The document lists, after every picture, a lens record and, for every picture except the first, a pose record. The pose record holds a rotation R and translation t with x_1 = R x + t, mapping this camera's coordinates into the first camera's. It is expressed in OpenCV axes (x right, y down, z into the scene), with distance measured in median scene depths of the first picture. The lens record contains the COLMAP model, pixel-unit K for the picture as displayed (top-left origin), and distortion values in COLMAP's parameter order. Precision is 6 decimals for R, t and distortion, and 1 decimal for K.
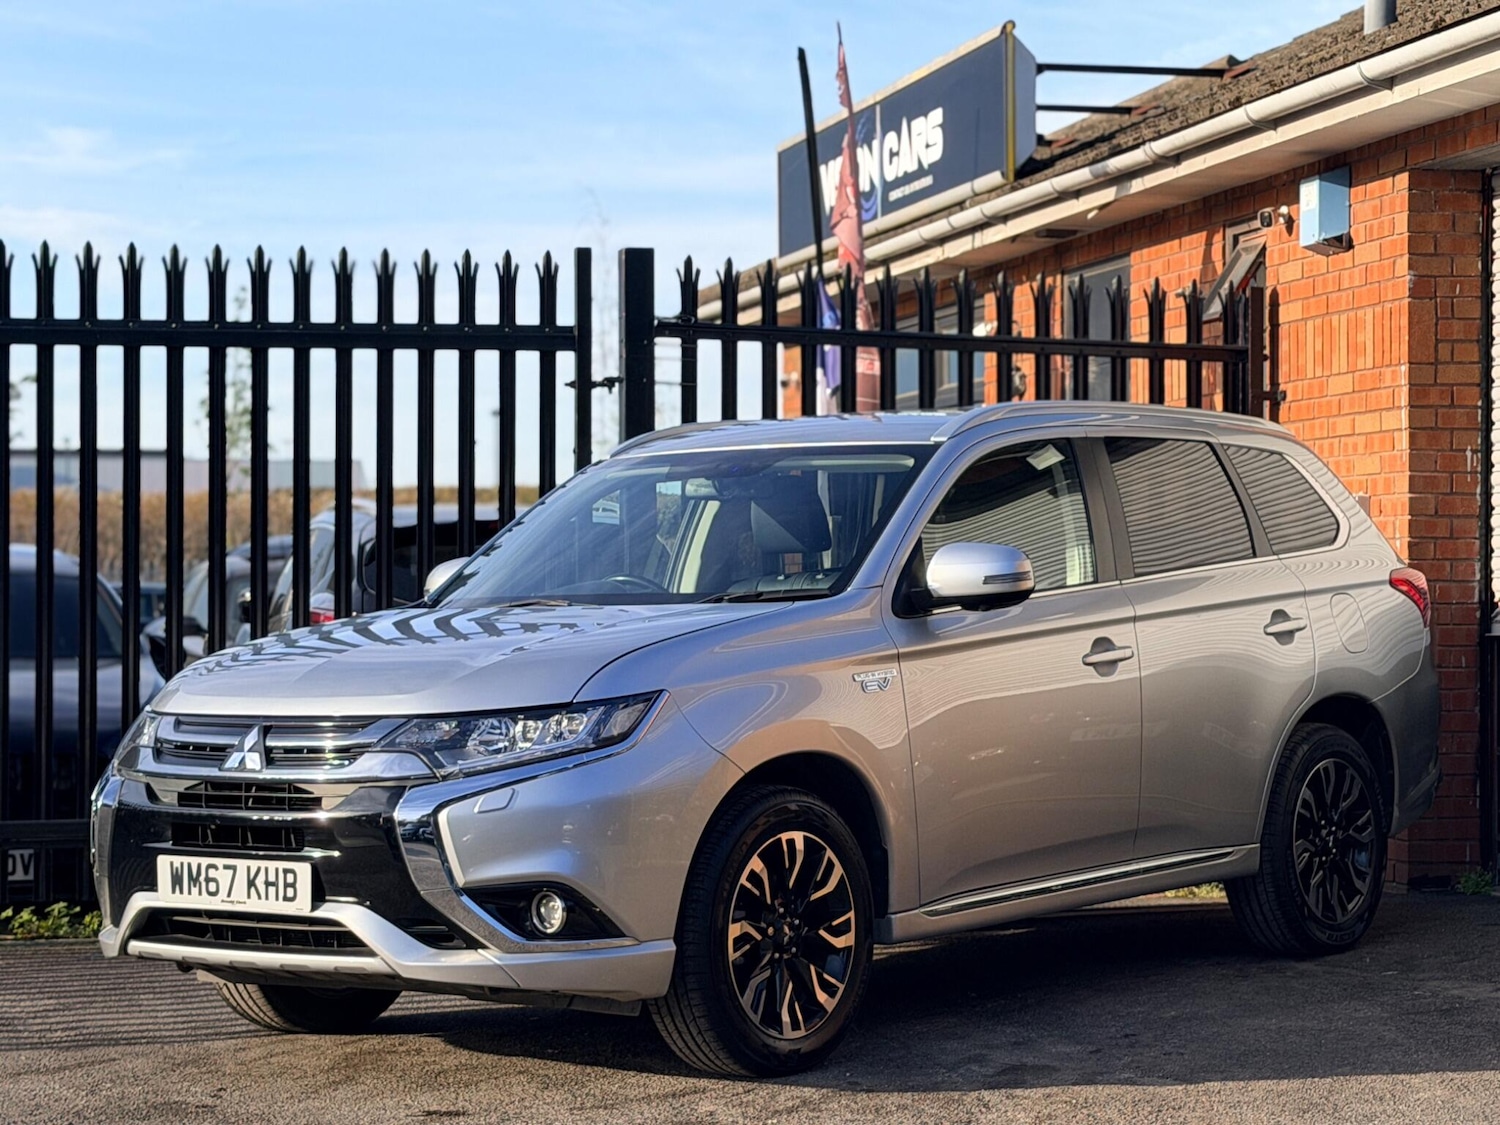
lens RADIAL K [[3344.1, 0, 754.7], [0, 3344.1, 559.6], [0, 0, 1]] dist [0.084844, 0.244947]
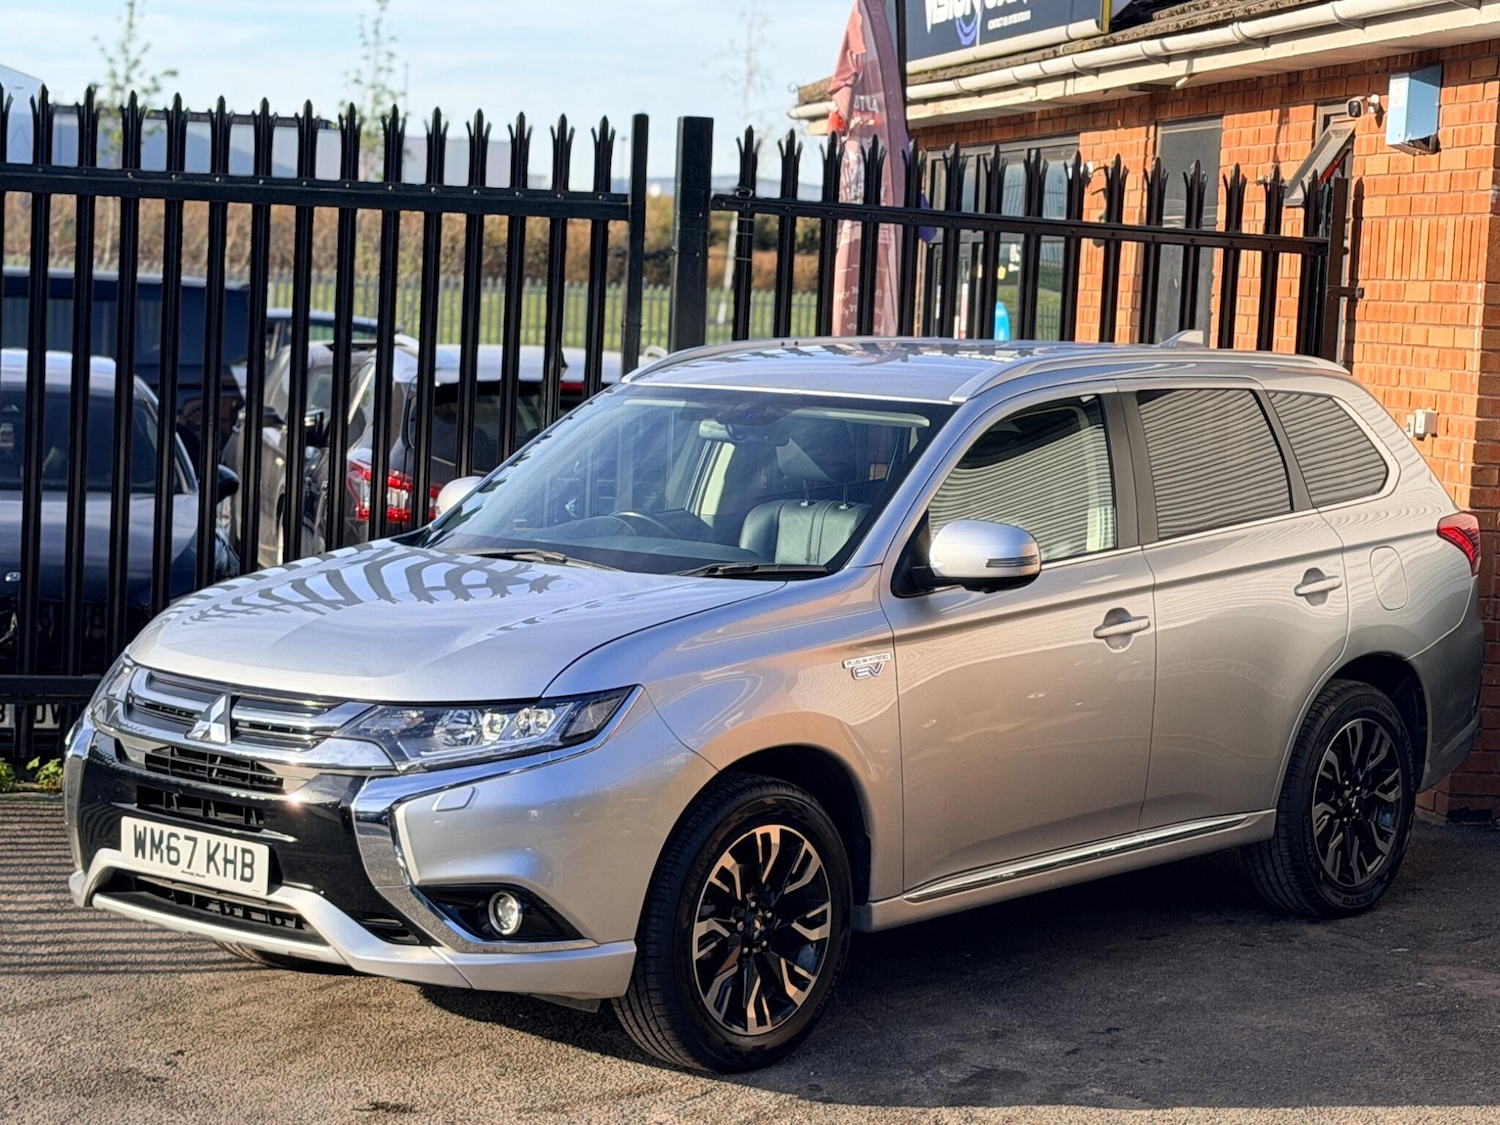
lens RADIAL K [[3344.1, 0, 754.7], [0, 3344.1, 559.6], [0, 0, 1]] dist [0.084844, 0.244947]
pose [[0.997742, 0.052336, -0.042098, 0.043733], [-0.048160, 0.994336, 0.094740, -0.086952], [0.046818, -0.092499, 0.994612, 0.034806]]
